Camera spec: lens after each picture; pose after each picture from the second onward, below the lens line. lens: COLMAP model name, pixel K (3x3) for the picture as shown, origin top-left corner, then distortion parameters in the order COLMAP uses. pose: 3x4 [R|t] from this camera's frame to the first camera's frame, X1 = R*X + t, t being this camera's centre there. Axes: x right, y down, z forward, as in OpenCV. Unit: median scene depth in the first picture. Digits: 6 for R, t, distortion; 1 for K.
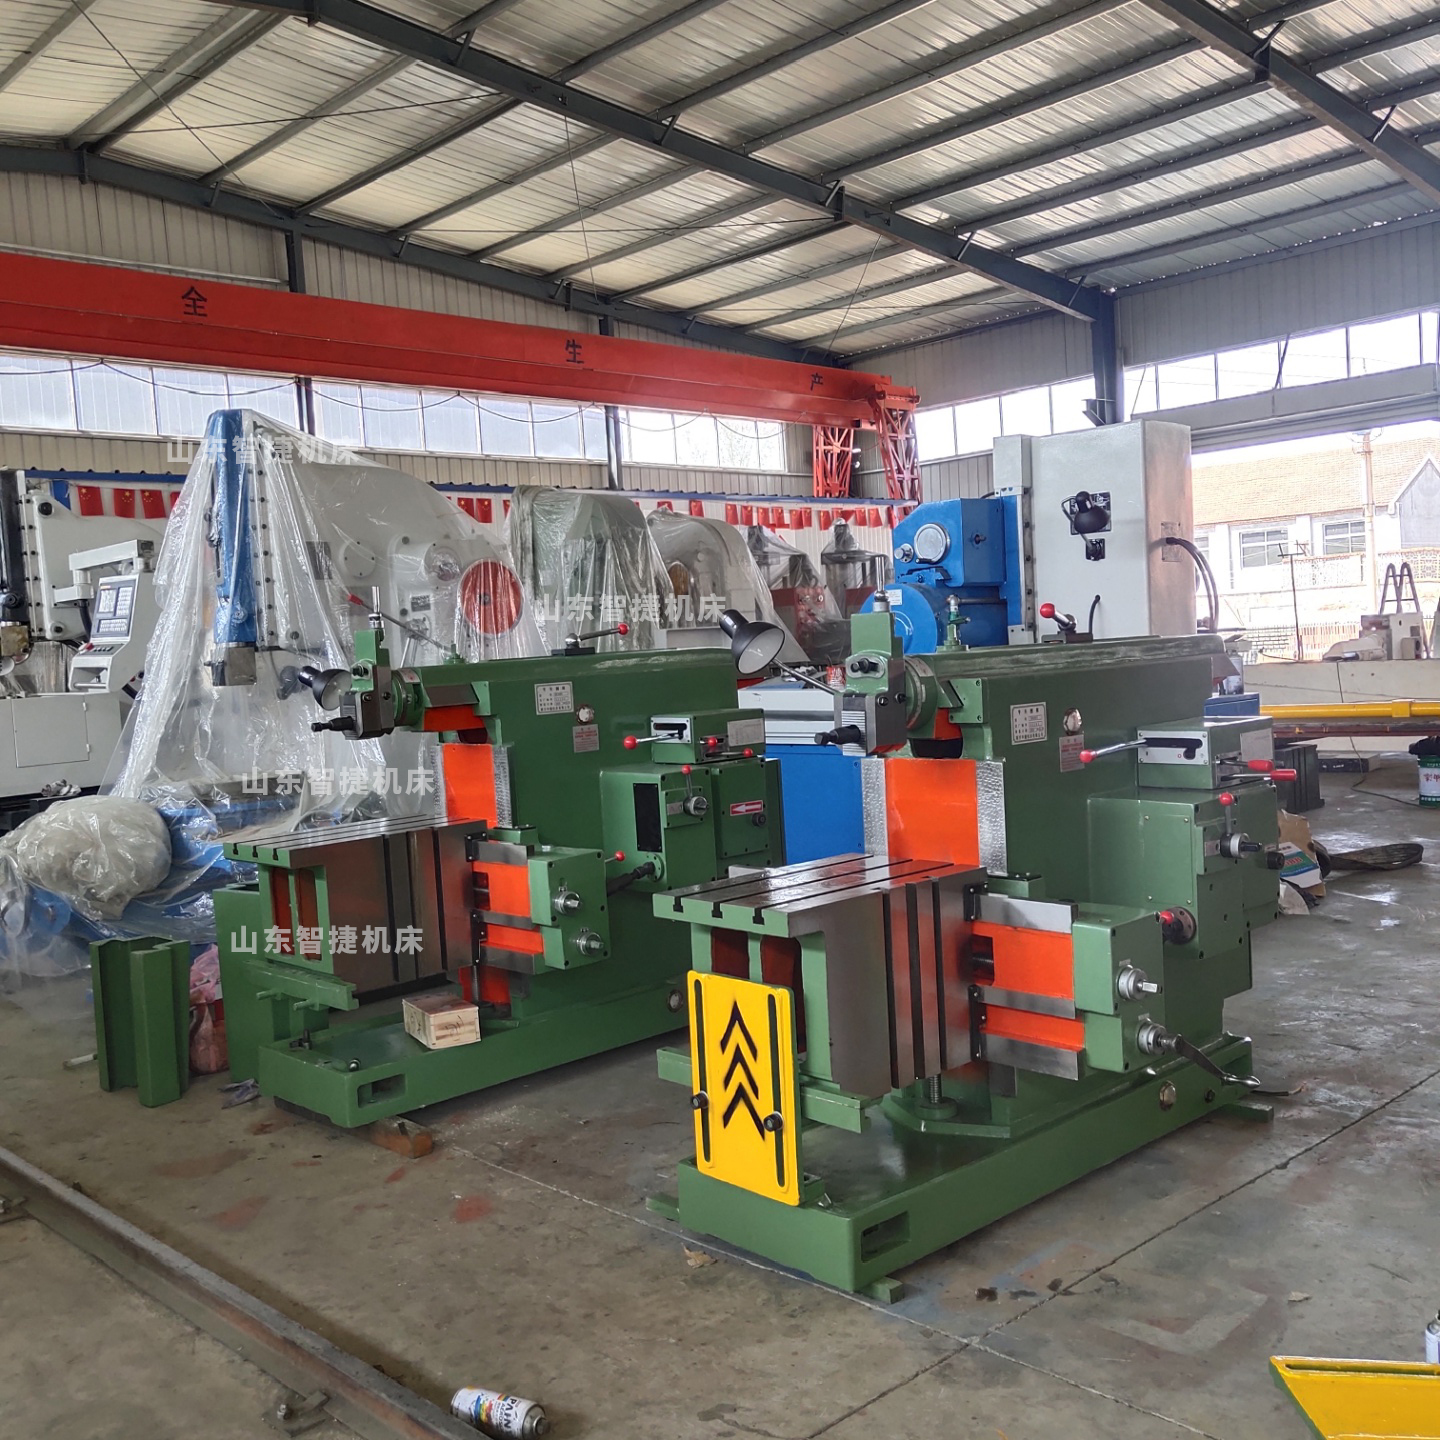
lens RADIAL K [[1477.1, 0, 736.0], [0, 1477.1, 723.6], [0, 0, 1]] dist [0.022957, 0.036889]
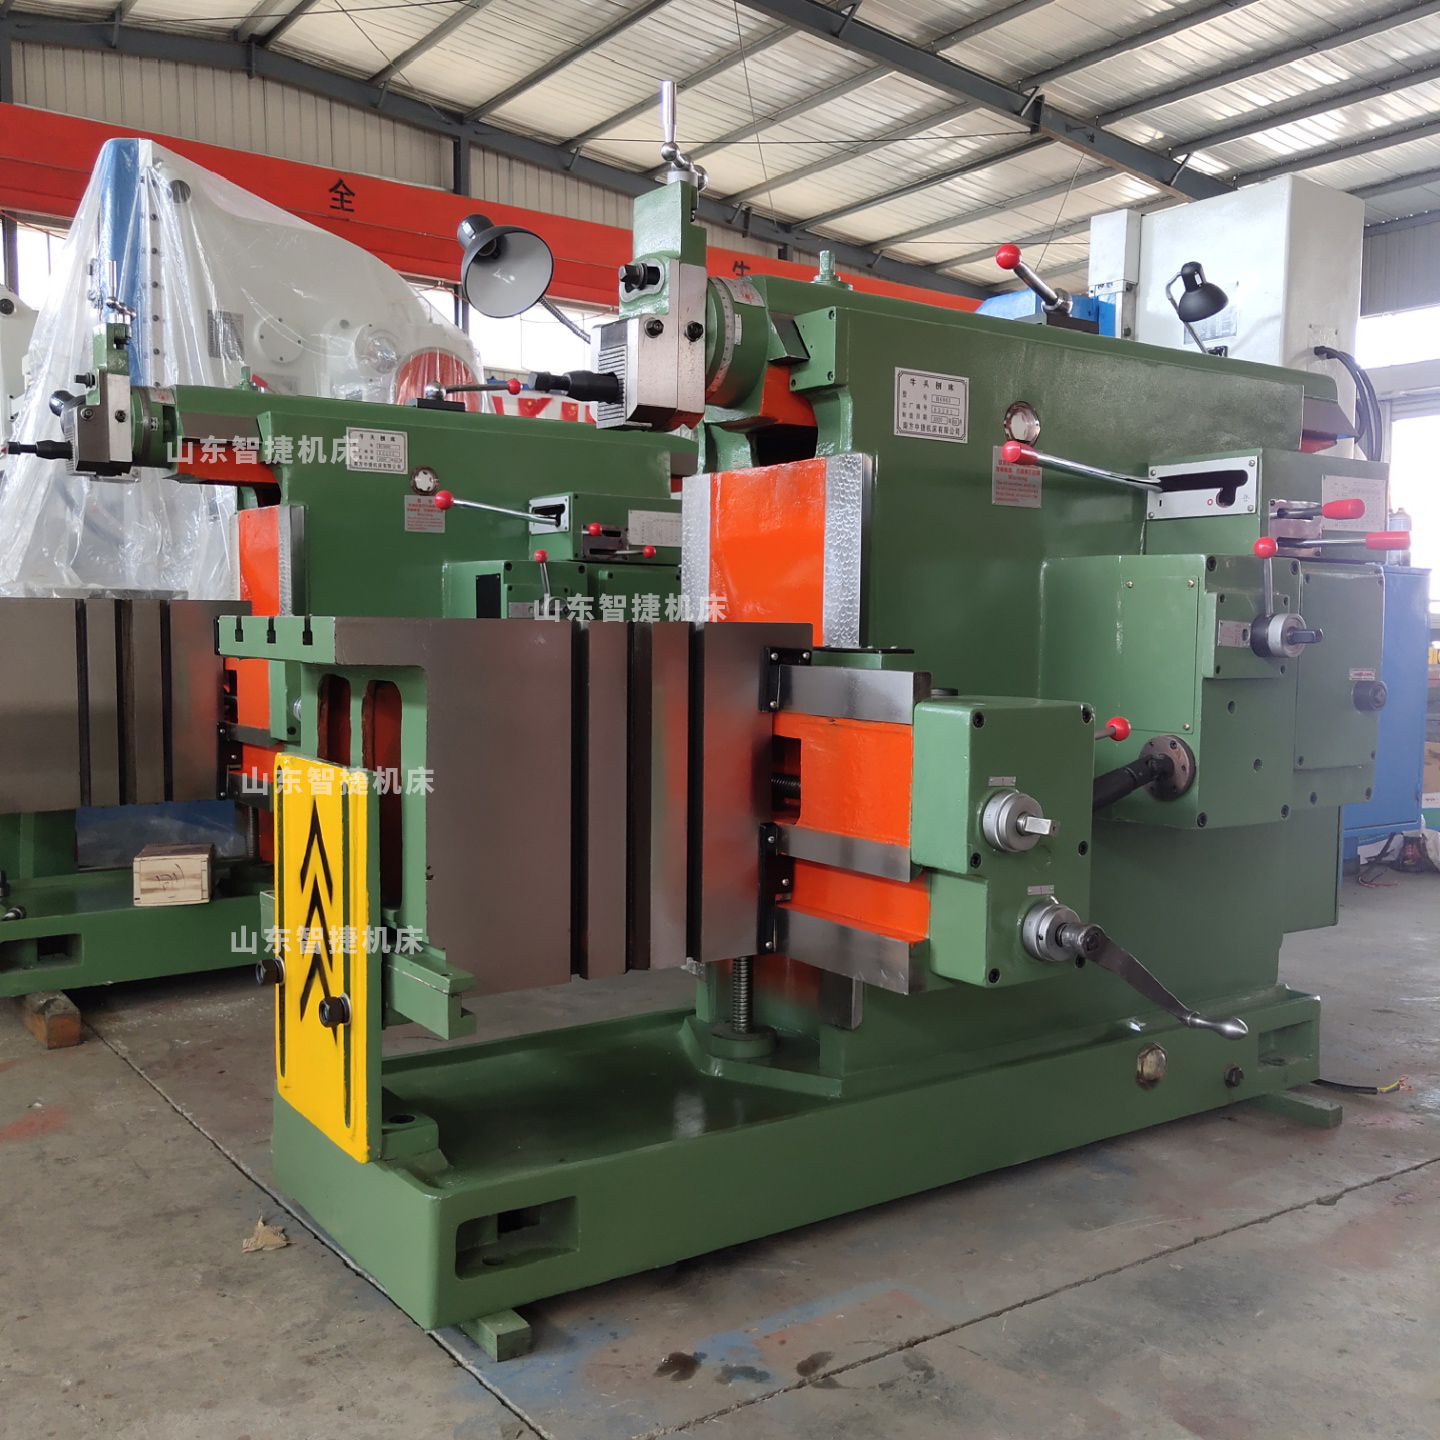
lens RADIAL K [[1470.1, 0, 731.7], [0, 1470.1, 722.2], [0, 0, 1]] dist [0.035618, -0.004231]
pose [[0.987827, 0.071874, -0.137958, 0.179080], [-0.070483, 0.997401, 0.014951, 0.104702], [0.138674, -0.005045, 0.990325, 0.346947]]
